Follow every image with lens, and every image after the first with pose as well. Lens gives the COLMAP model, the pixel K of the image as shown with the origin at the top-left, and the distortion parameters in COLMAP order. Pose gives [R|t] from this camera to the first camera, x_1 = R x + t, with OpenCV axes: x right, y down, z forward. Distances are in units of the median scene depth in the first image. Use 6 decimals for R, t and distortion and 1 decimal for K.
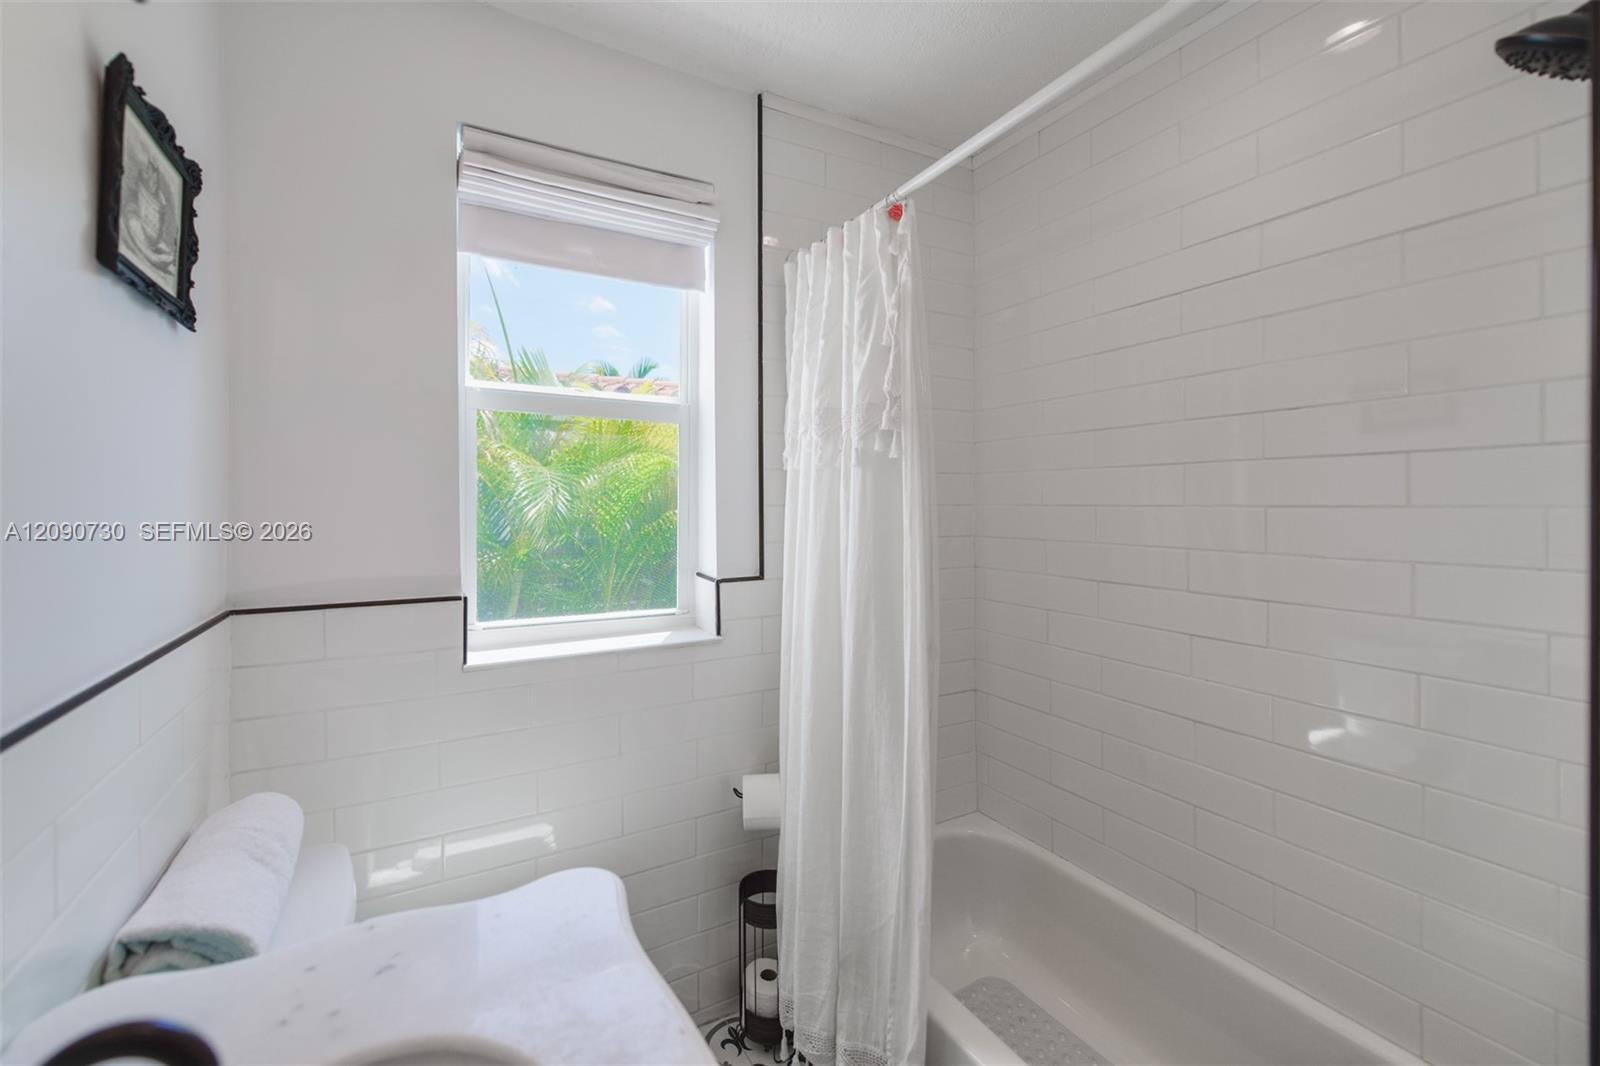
lens RADIAL K [[689.7, 0, 792.5], [0, 689.7, 515.5], [0, 0, 1]] dist [0.001829, -0.000721]
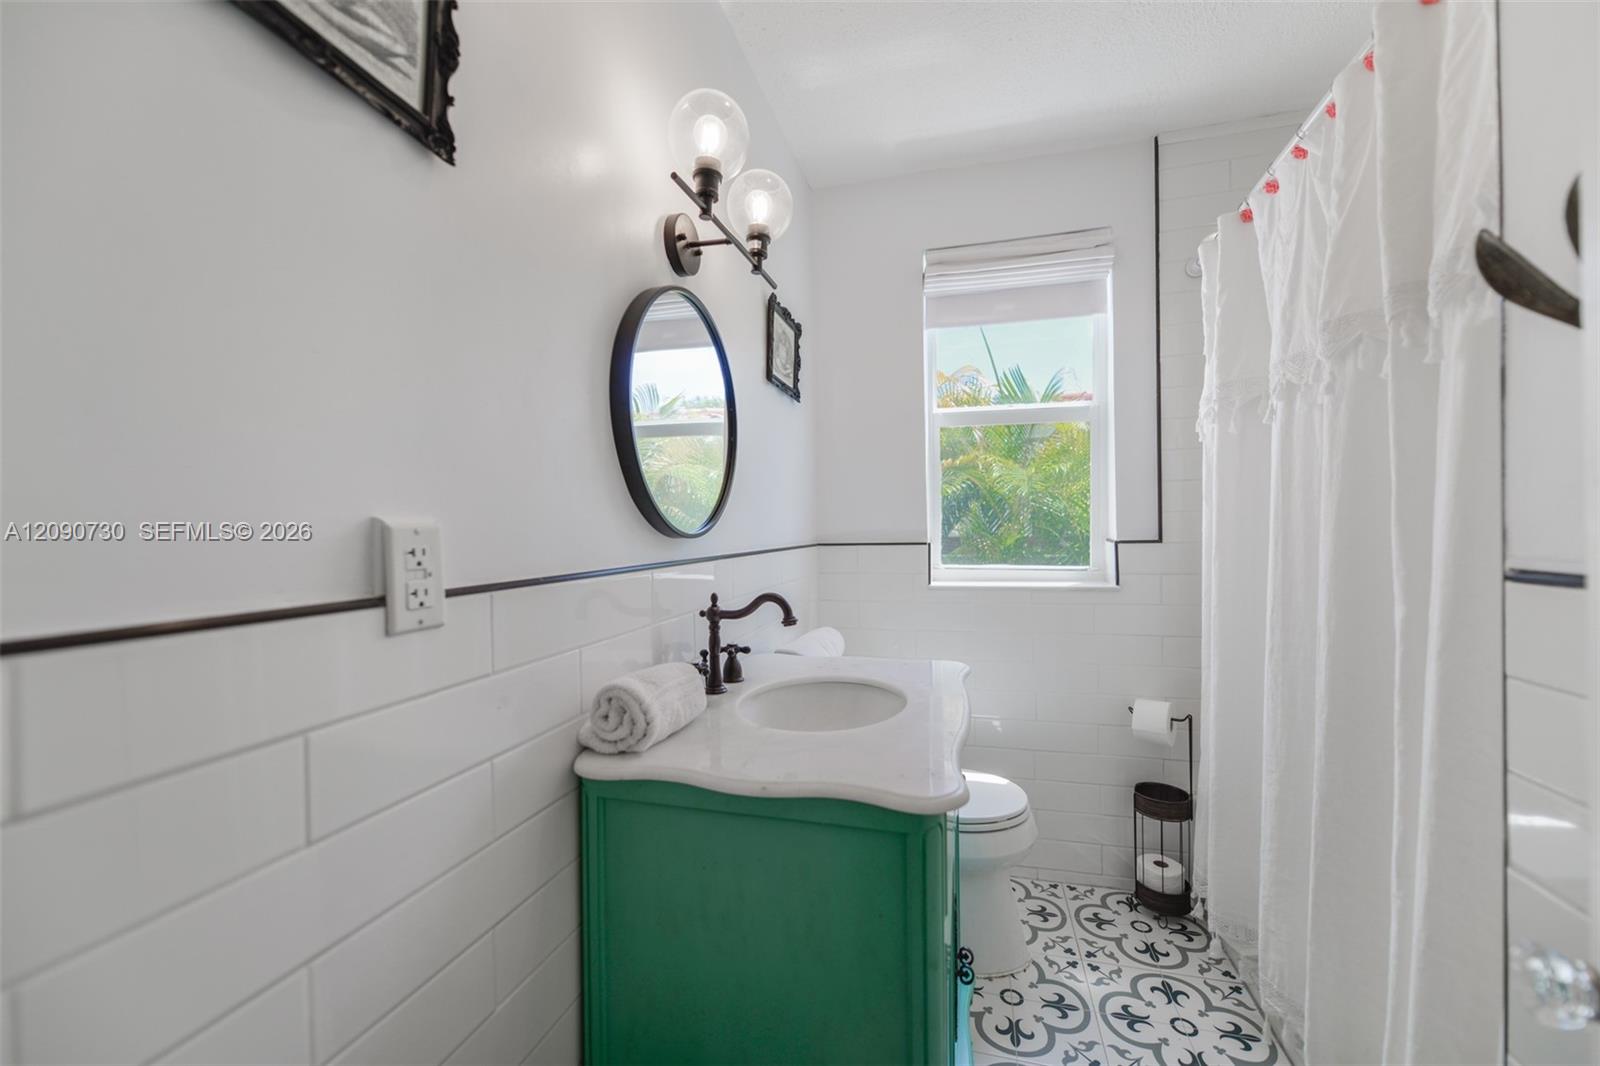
lens RADIAL K [[633.5, 0, 802.0], [0, 633.5, 531.4], [0, 0, 1]] dist [0.002890, -0.003036]
pose [[0.739958, -0.007967, -0.672606, 0.291859], [0.009805, 0.999951, -0.001057, 0.085110], [0.672581, -0.005813, 0.740000, -0.286109]]
